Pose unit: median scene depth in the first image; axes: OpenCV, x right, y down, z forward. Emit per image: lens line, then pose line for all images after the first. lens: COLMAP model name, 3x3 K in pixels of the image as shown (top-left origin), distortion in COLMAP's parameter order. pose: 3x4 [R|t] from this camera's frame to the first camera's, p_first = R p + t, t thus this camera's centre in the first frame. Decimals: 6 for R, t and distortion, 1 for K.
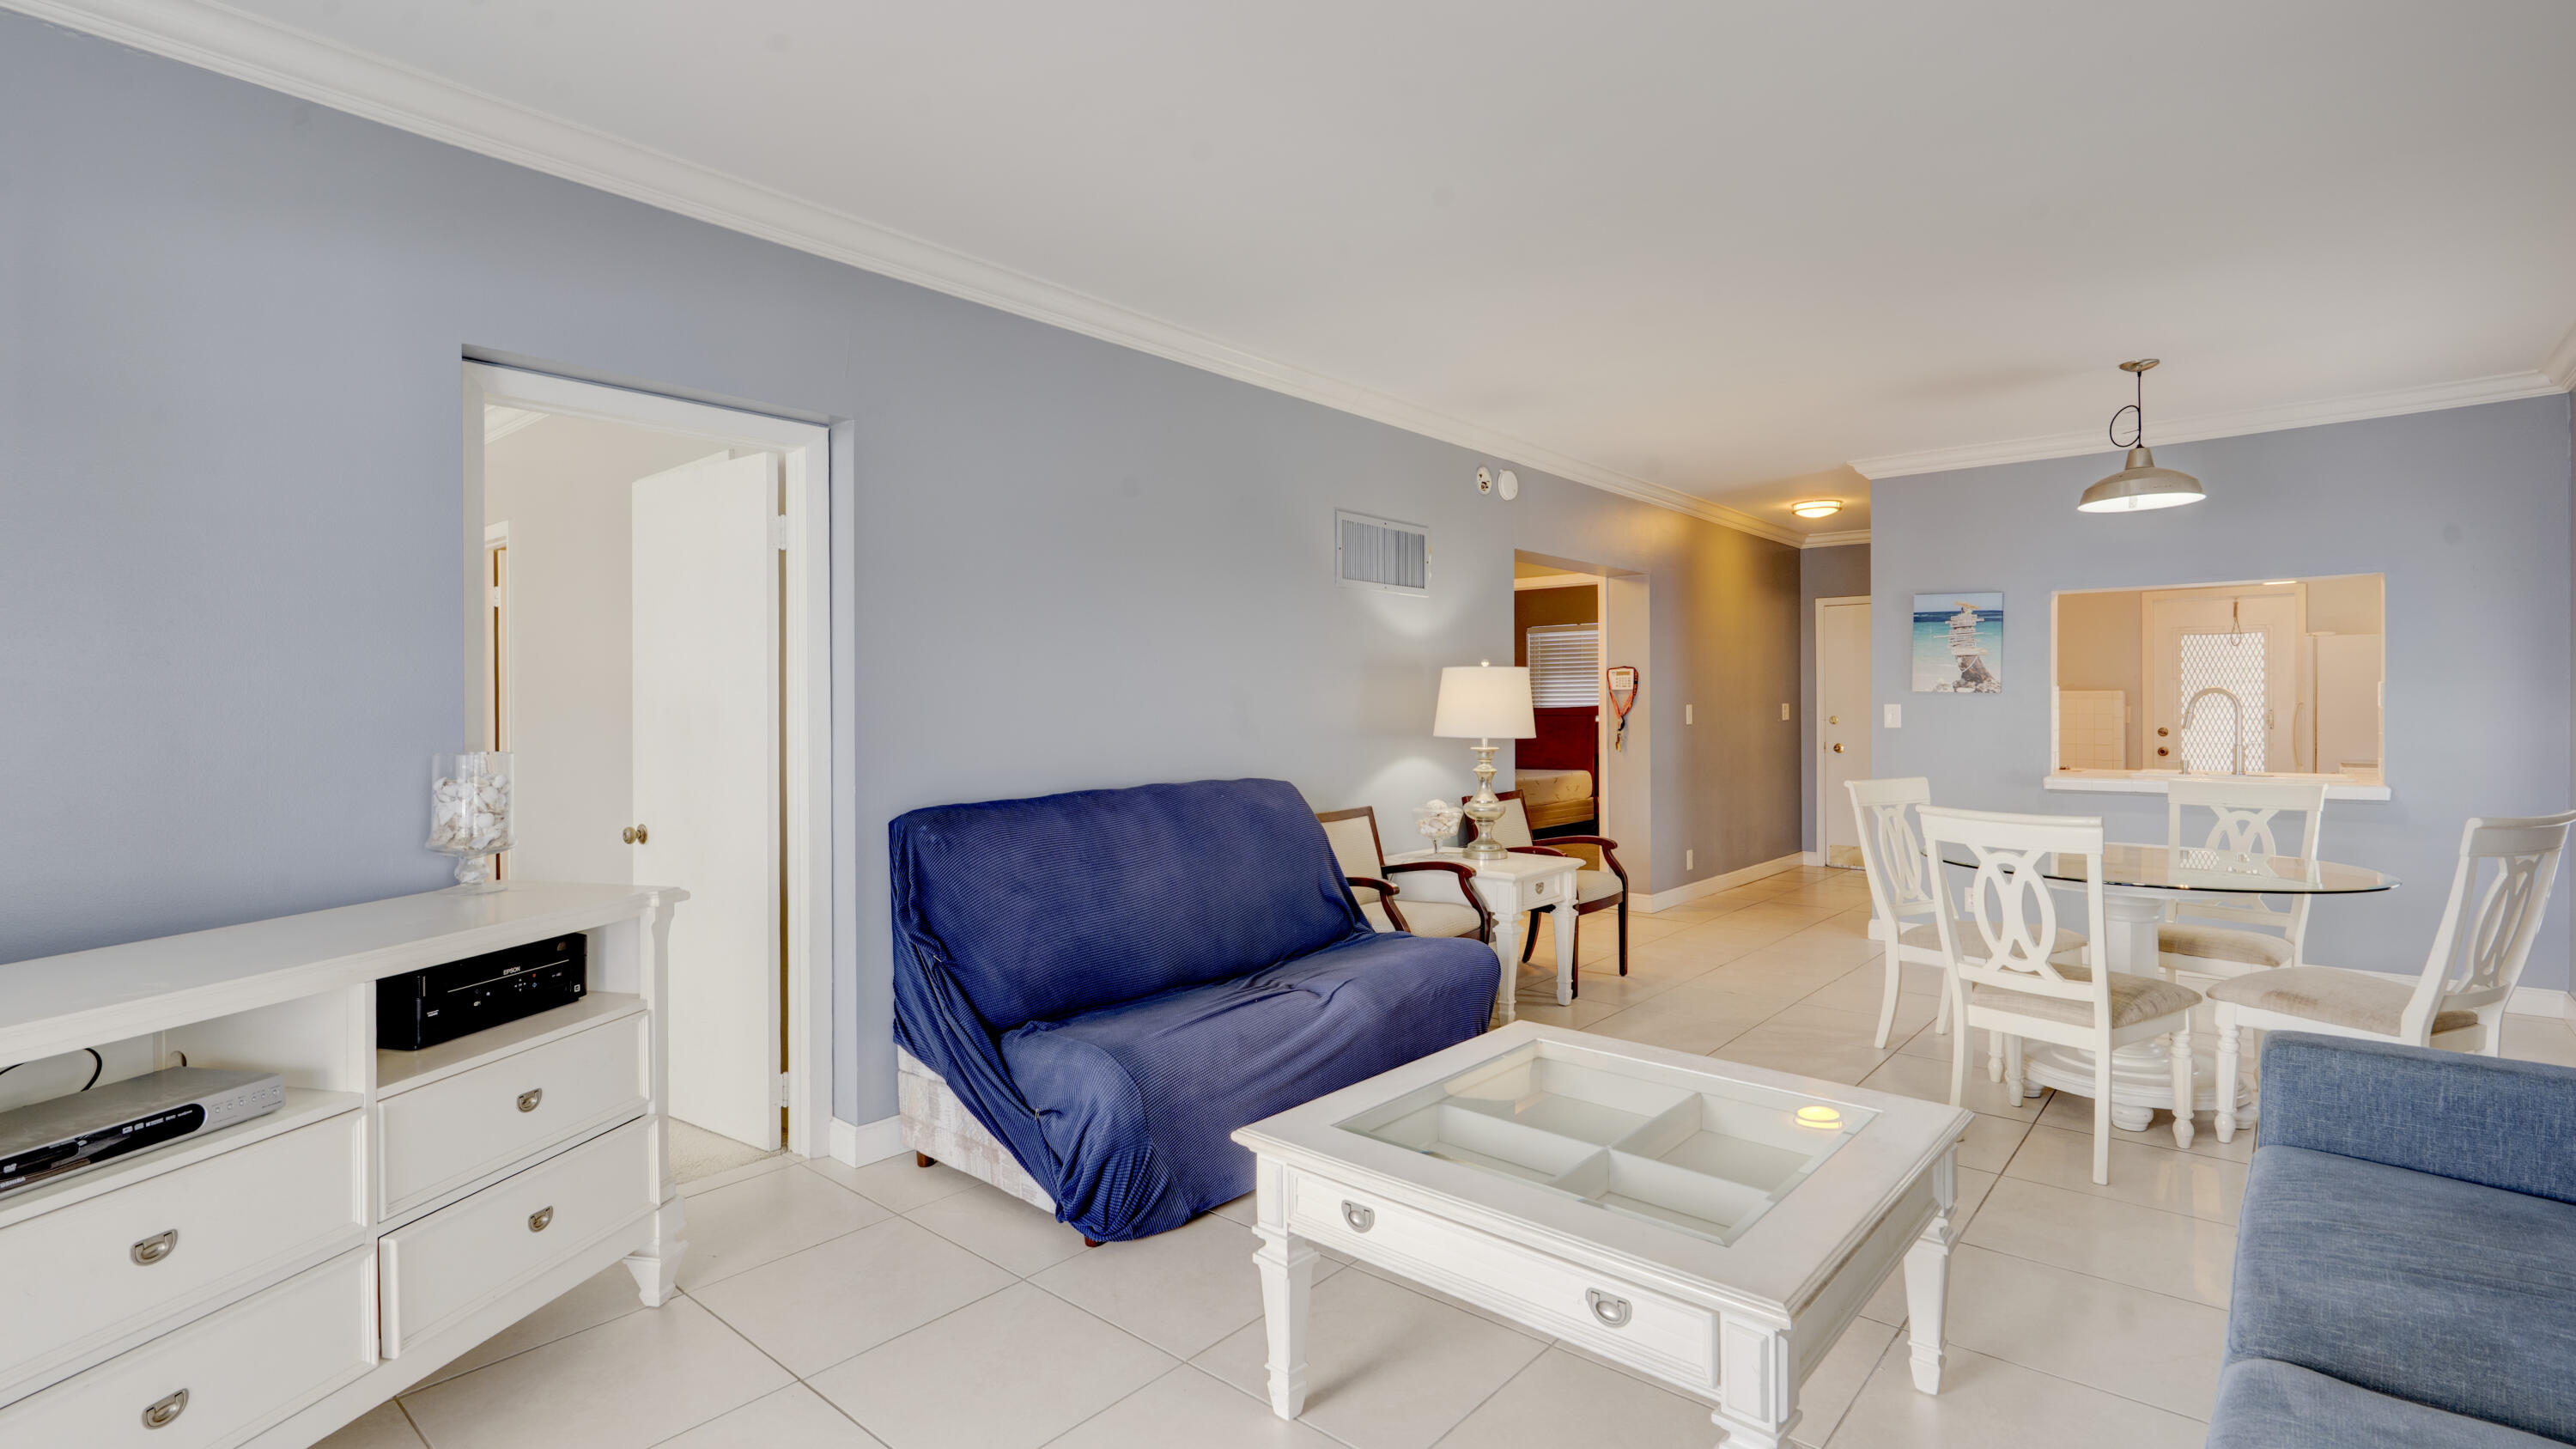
lens RADIAL K [[1198.5, 0, 1305.5], [0, 1198.5, 728.4], [0, 0, 1]] dist [-0.013054, 0.004871]
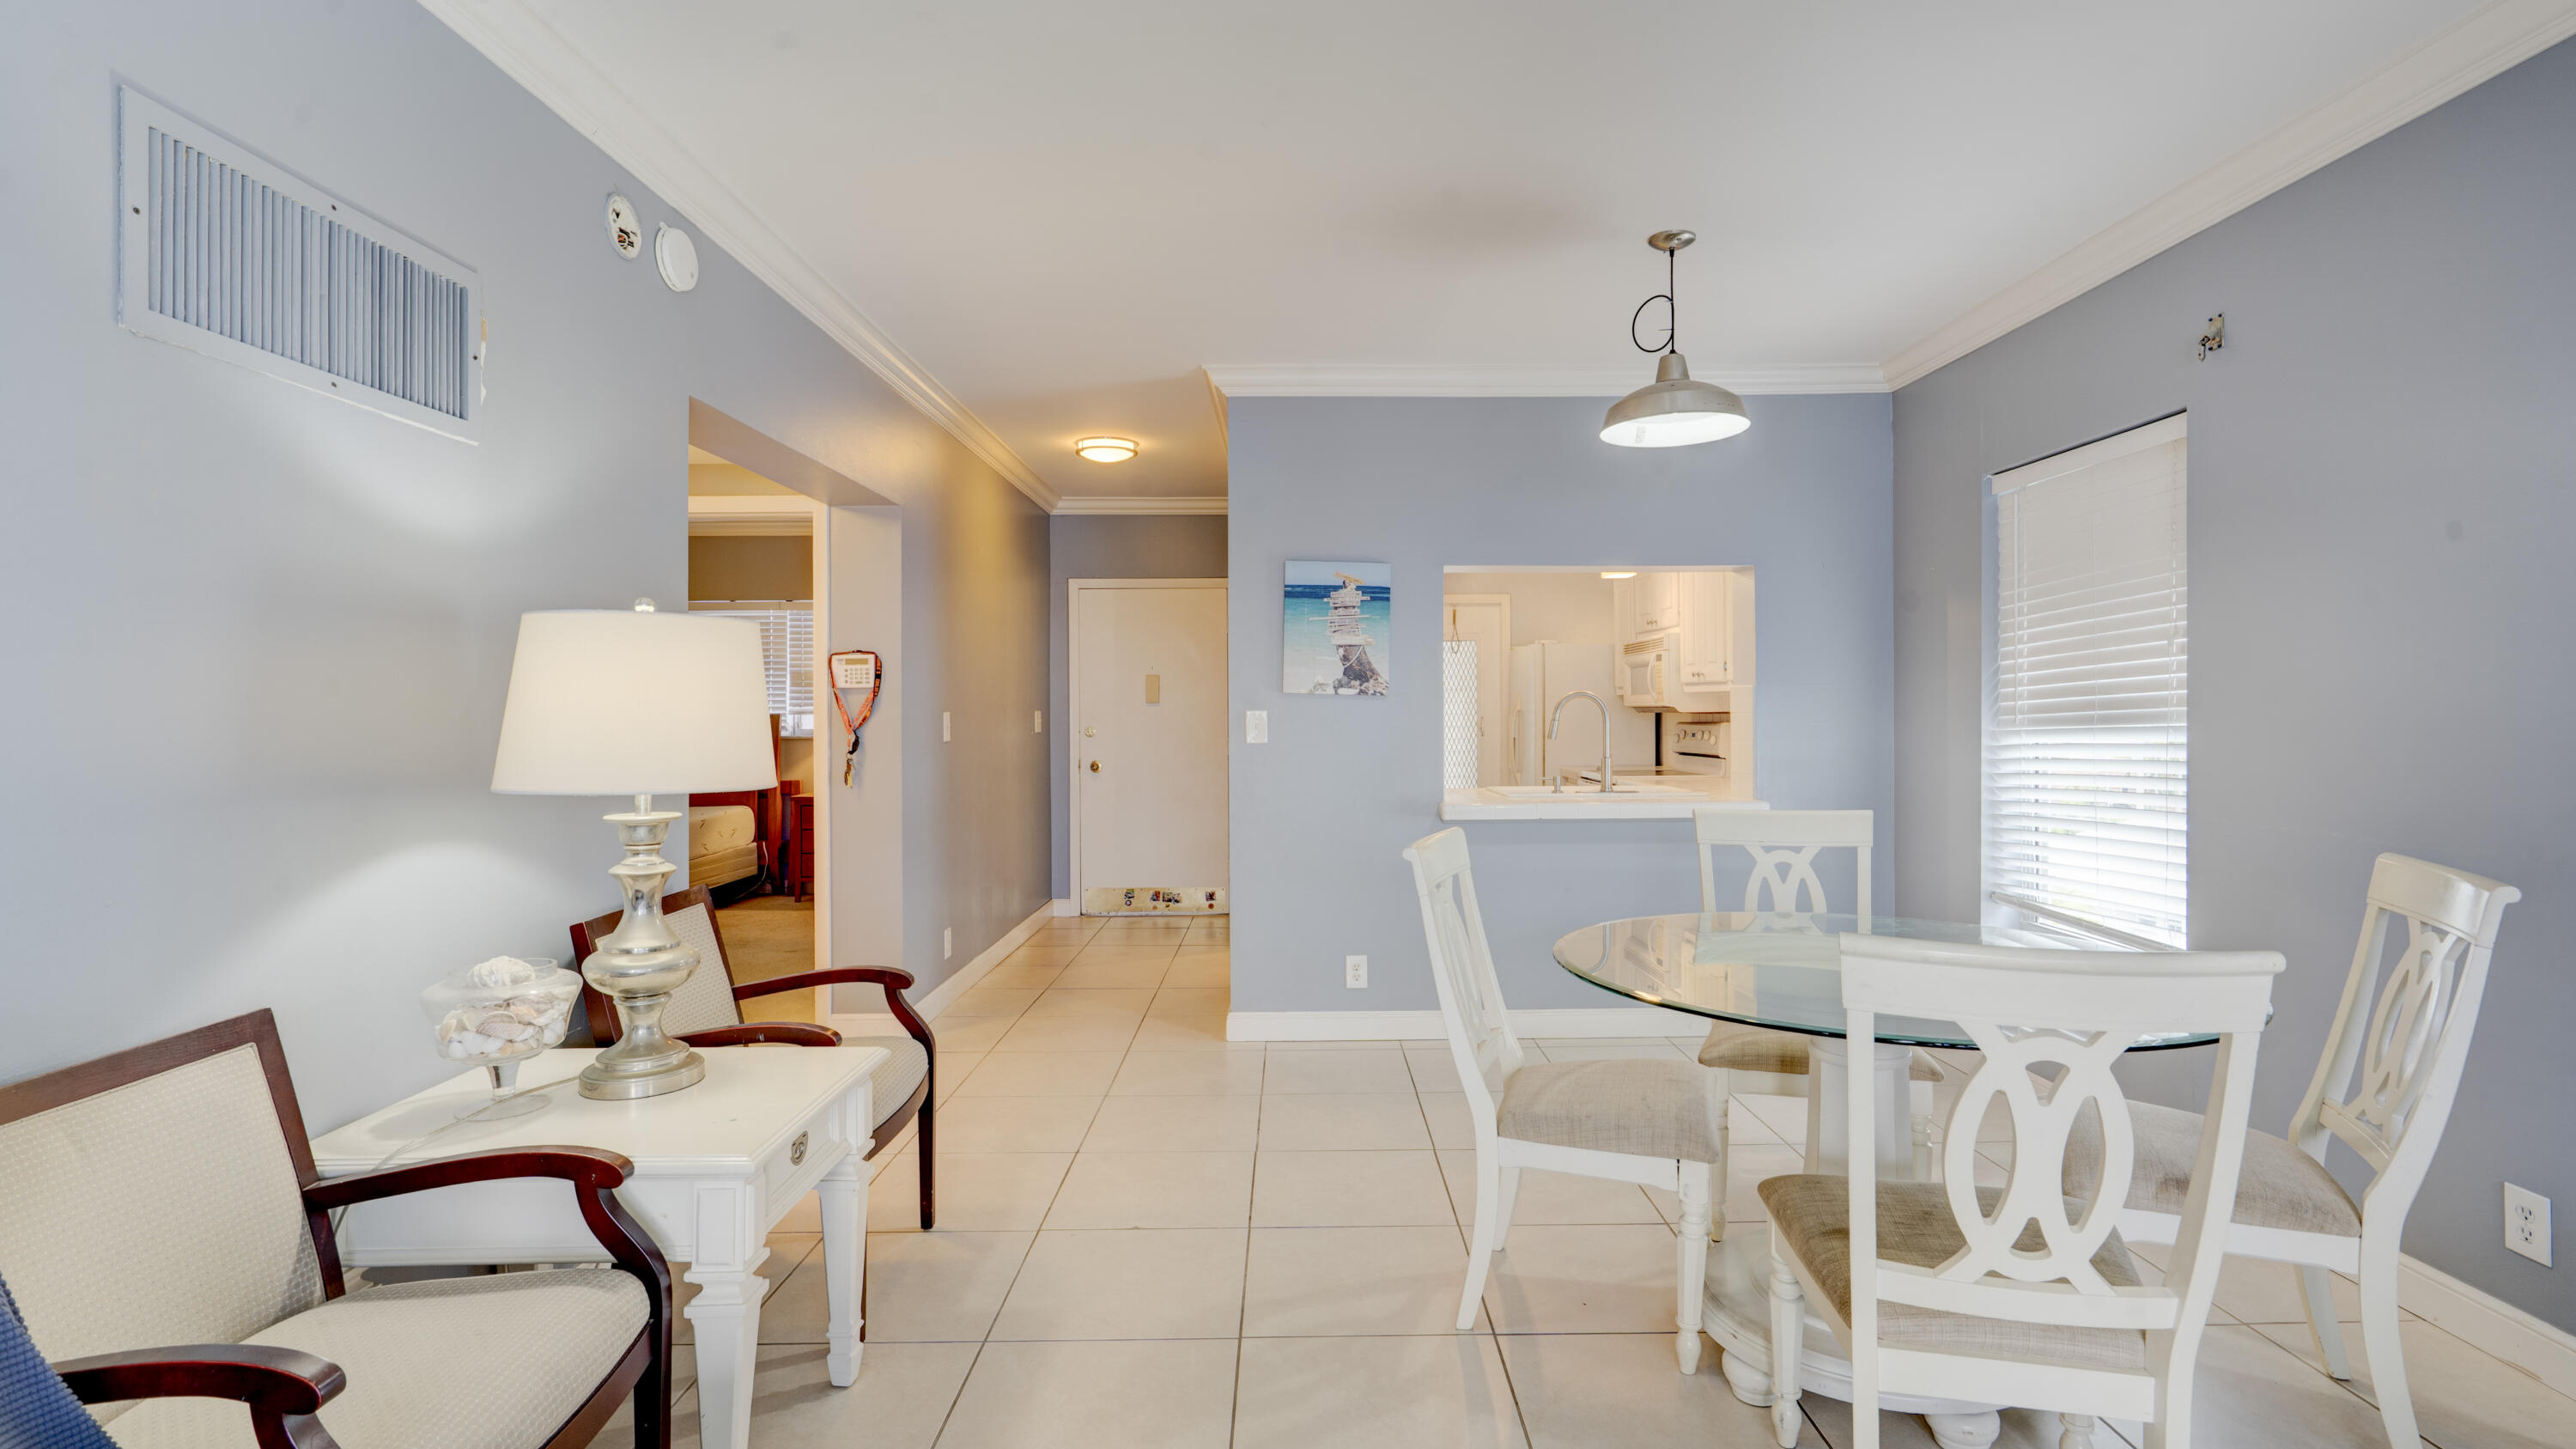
lens RADIAL K [[1159.9, 0, 1291.7], [0, 1159.9, 703.5], [0, 0, 1]] dist [-0.012677, 0.000425]
pose [[0.754919, 0.005066, 0.655799, 0.059307], [0.014179, 0.999610, -0.024045, -0.008992], [-0.655665, 0.027451, 0.754553, 0.561916]]
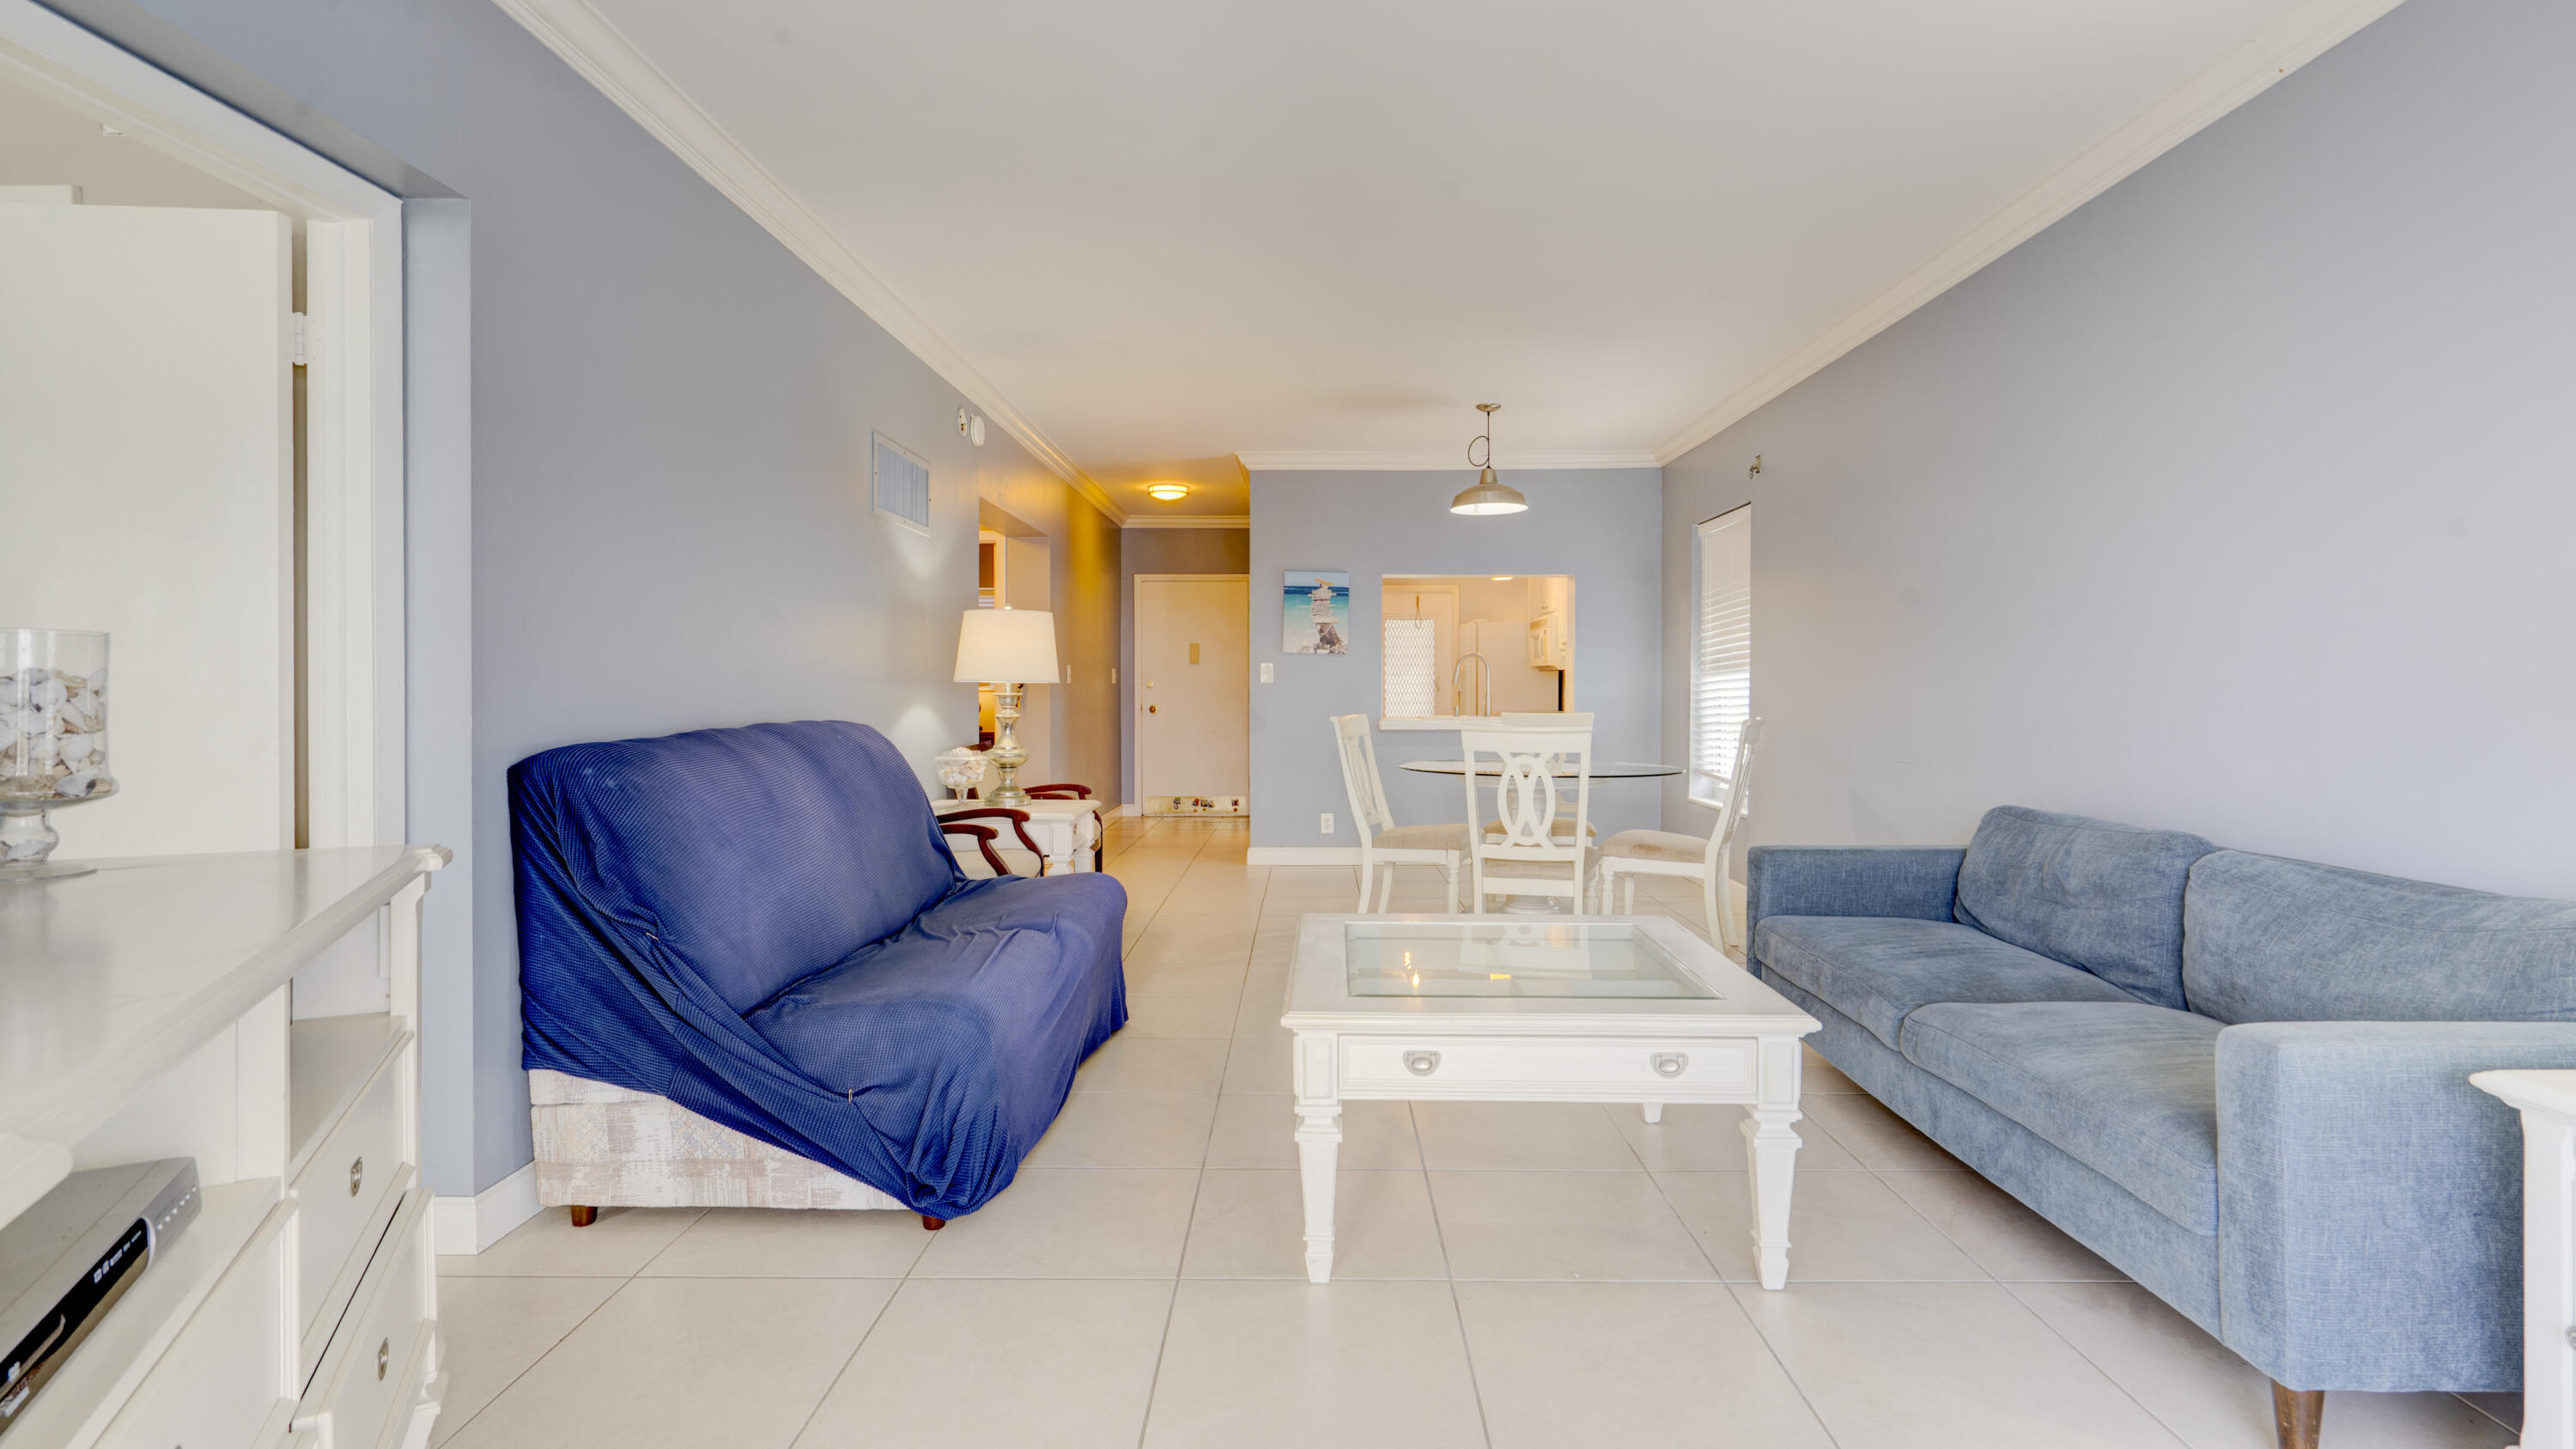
lens RADIAL K [[1198.5, 0, 1305.5], [0, 1198.5, 728.4], [0, 0, 1]] dist [-0.013054, 0.004871]
pose [[0.757718, -0.017637, 0.652344, -0.311881], [0.009754, 0.999829, 0.015702, 0.032318], [-0.652509, -0.005535, 0.757760, 0.093697]]
